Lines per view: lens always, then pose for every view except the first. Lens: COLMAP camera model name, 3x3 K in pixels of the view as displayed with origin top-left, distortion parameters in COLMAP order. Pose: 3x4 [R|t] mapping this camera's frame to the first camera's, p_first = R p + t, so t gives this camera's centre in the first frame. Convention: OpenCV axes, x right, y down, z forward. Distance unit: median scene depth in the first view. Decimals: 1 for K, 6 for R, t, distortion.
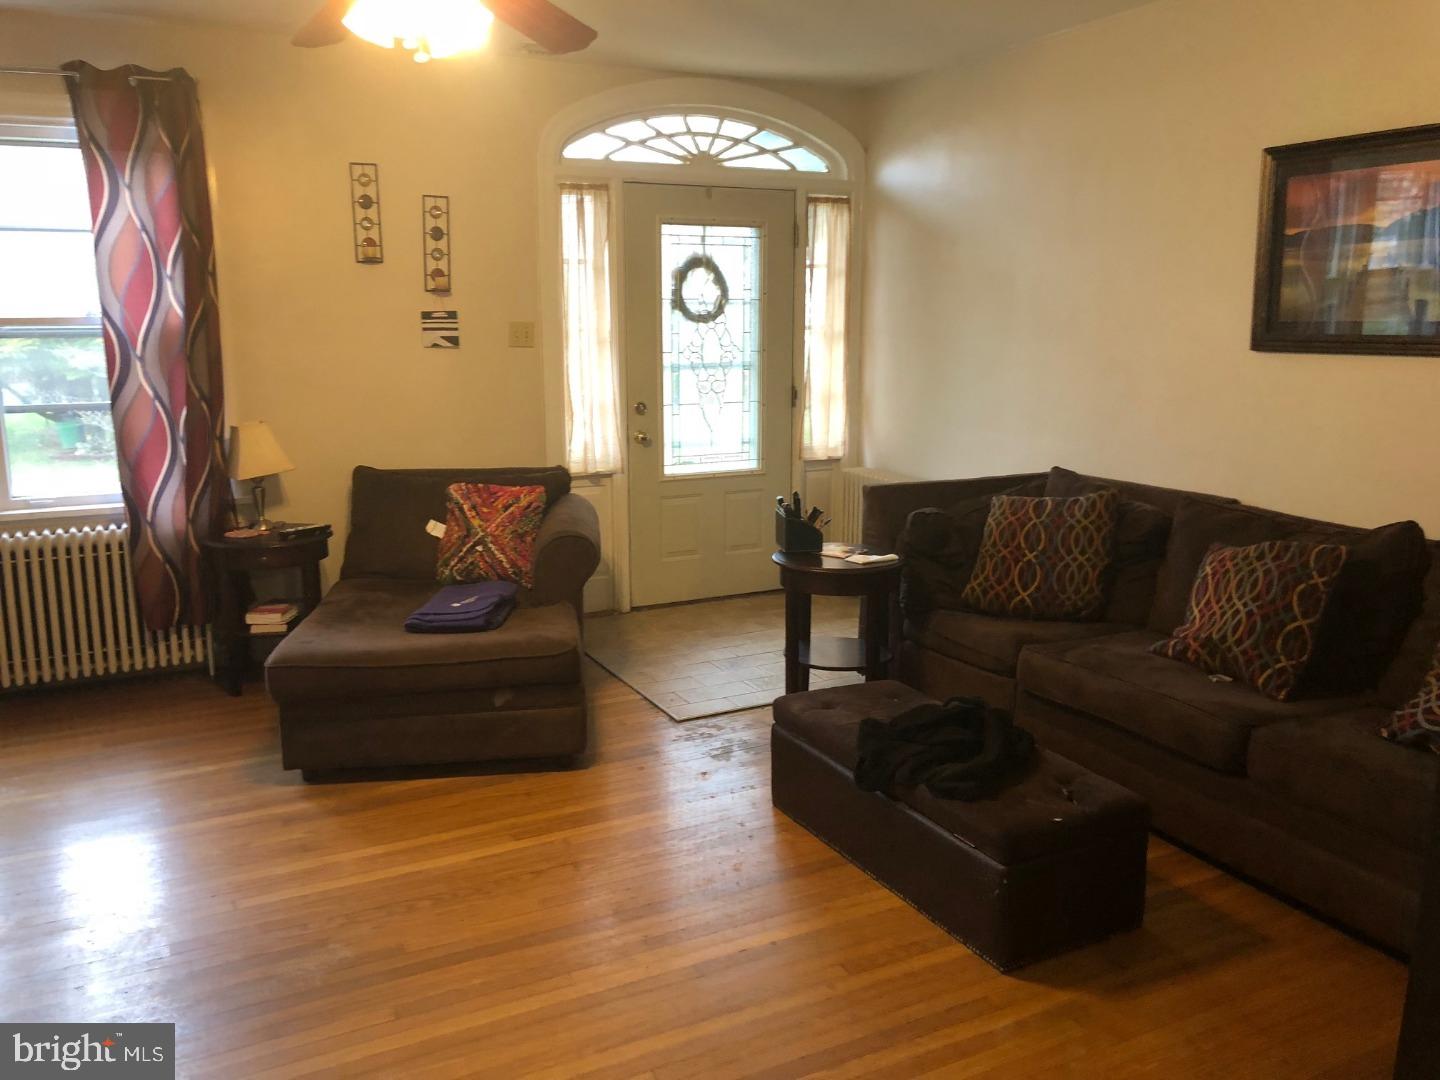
lens RADIAL K [[1169.1, 0, 719.3], [0, 1169.1, 539.6], [0, 0, 1]] dist [-0.005142, -0.007286]
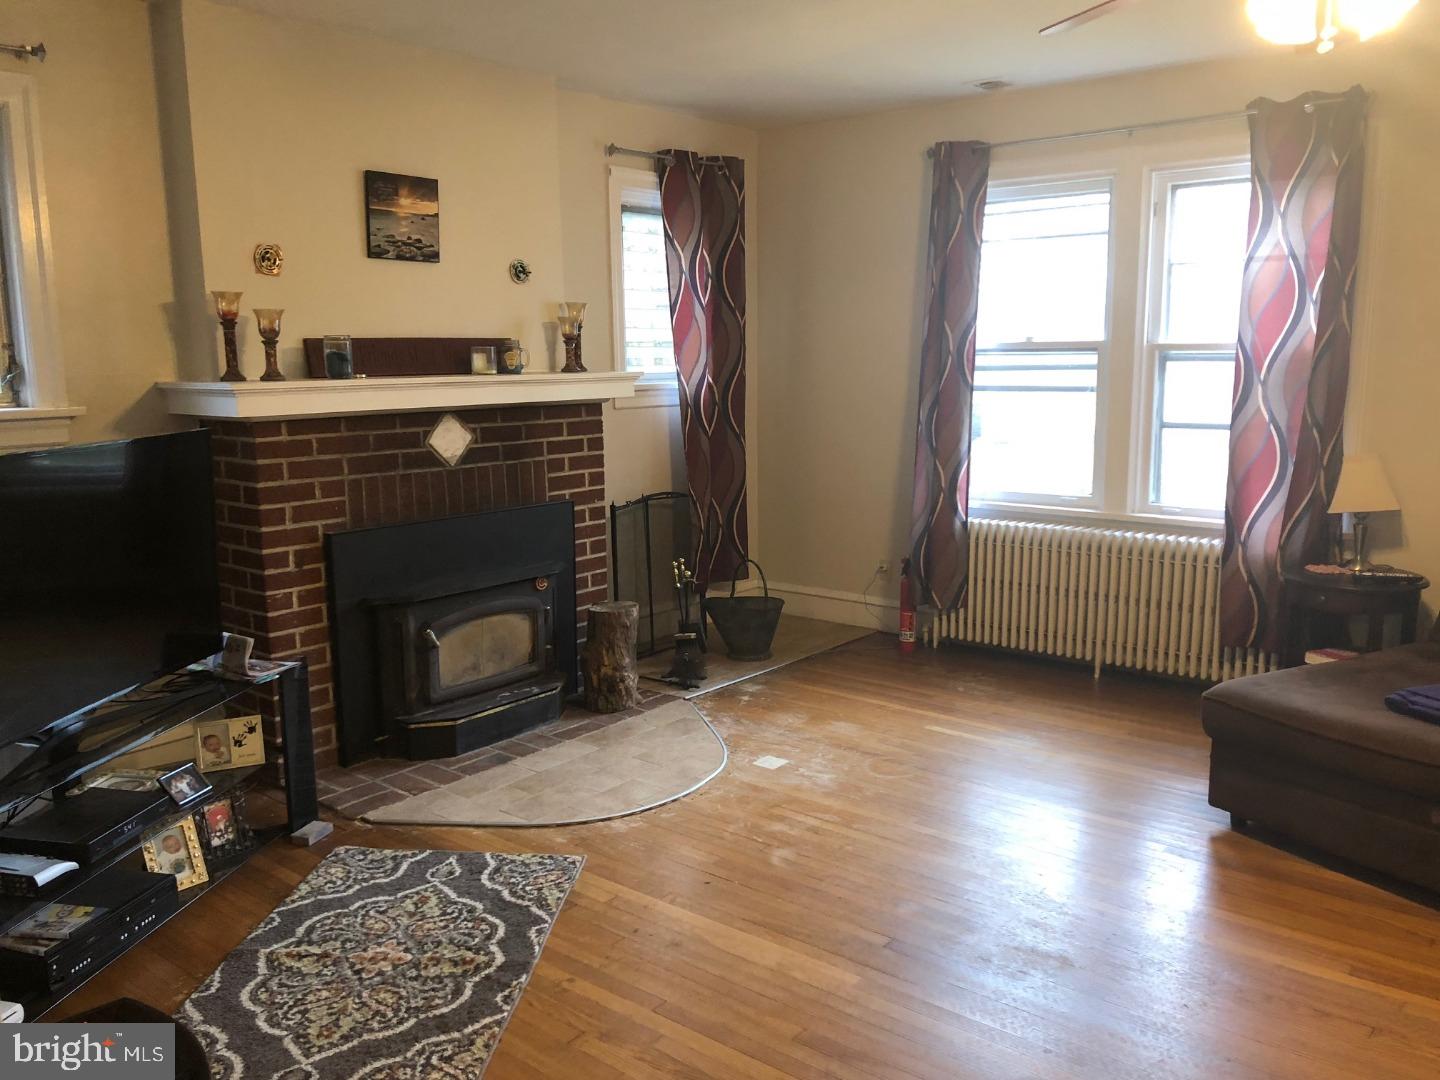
lens RADIAL K [[1169.1, 0, 720.4], [0, 1169.1, 540.1], [0, 0, 1]] dist [-0.005142, -0.007286]
pose [[0.401039, 0.151095, -0.903514, 0.253434], [-0.167910, 0.981718, 0.089643, -0.031553], [0.900541, 0.115759, 0.419077, 0.160908]]
